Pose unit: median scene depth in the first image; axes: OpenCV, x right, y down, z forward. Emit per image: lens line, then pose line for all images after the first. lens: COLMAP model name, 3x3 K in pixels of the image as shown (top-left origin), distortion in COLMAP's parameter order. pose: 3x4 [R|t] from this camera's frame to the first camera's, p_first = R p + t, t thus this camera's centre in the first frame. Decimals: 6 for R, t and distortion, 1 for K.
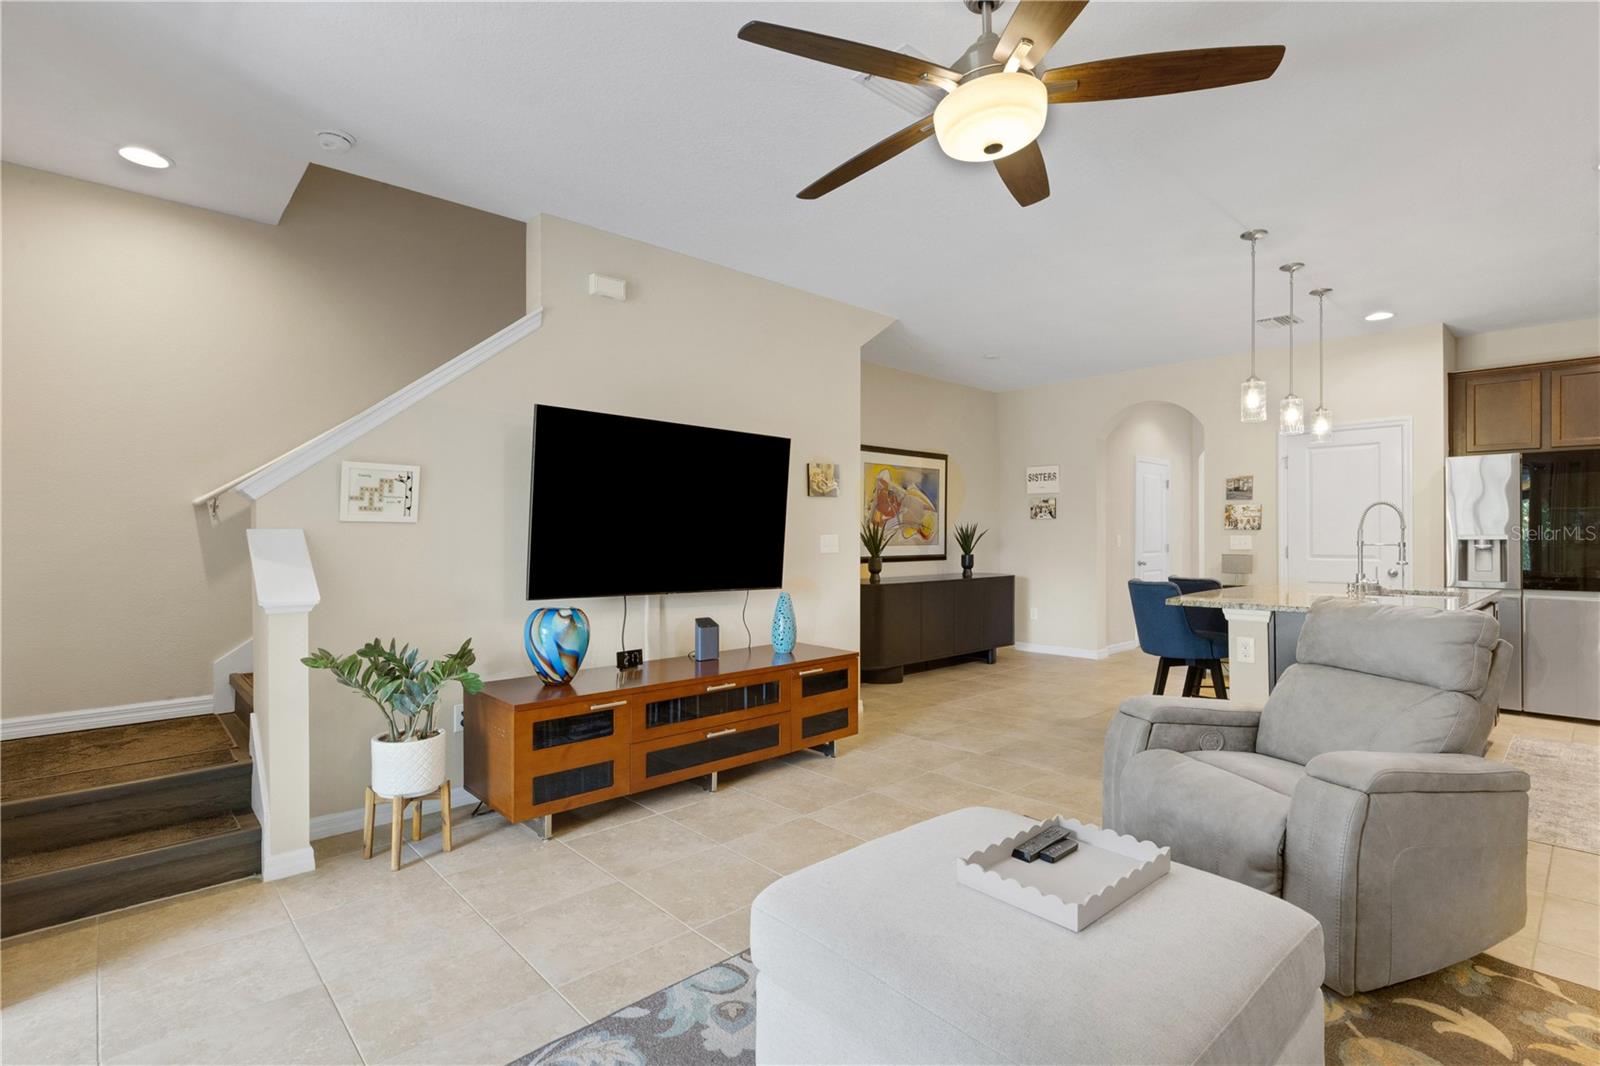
lens RADIAL K [[765.2, 0, 792.4], [0, 765.2, 532.8], [0, 0, 1]] dist [-0.004367, 0.000187]
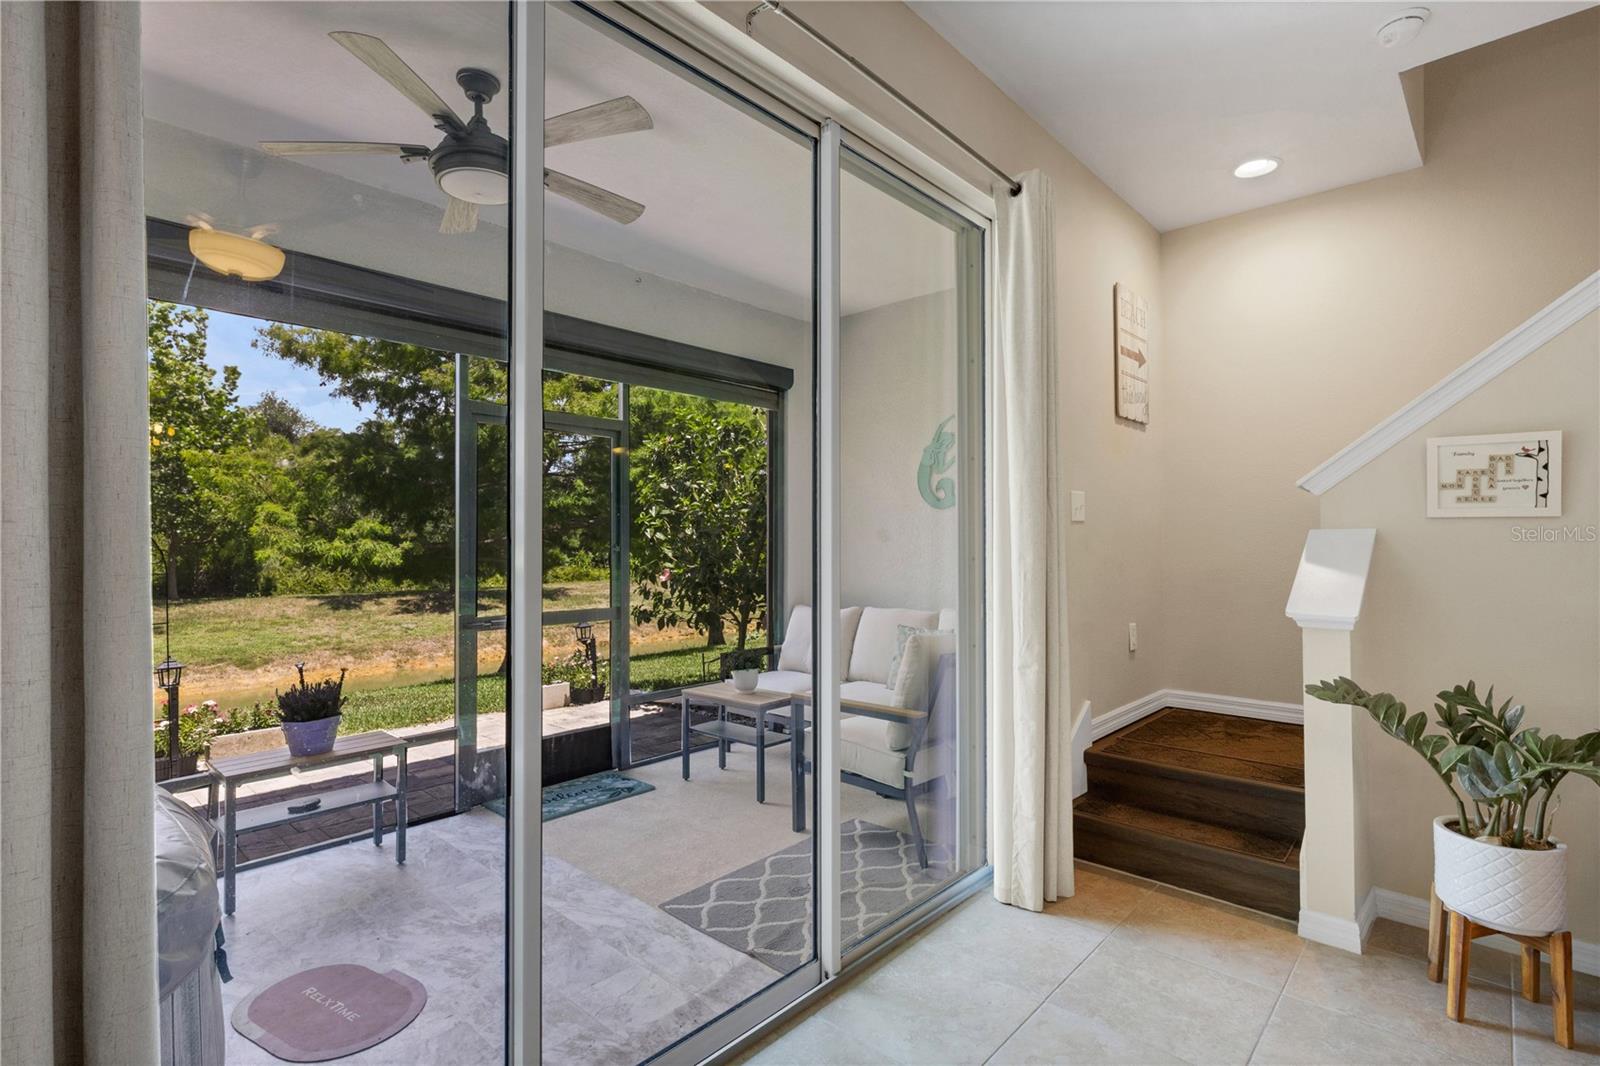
lens RADIAL K [[752.7, 0, 800.0], [0, 752.7, 533.0], [0, 0, 1]] dist [0.003661, -0.000062]
pose [[0.071063, -0.011806, -0.997402, 0.081593], [0.004911, 0.999922, -0.011486, 0.003918], [0.997460, -0.004082, 0.071115, 0.231153]]
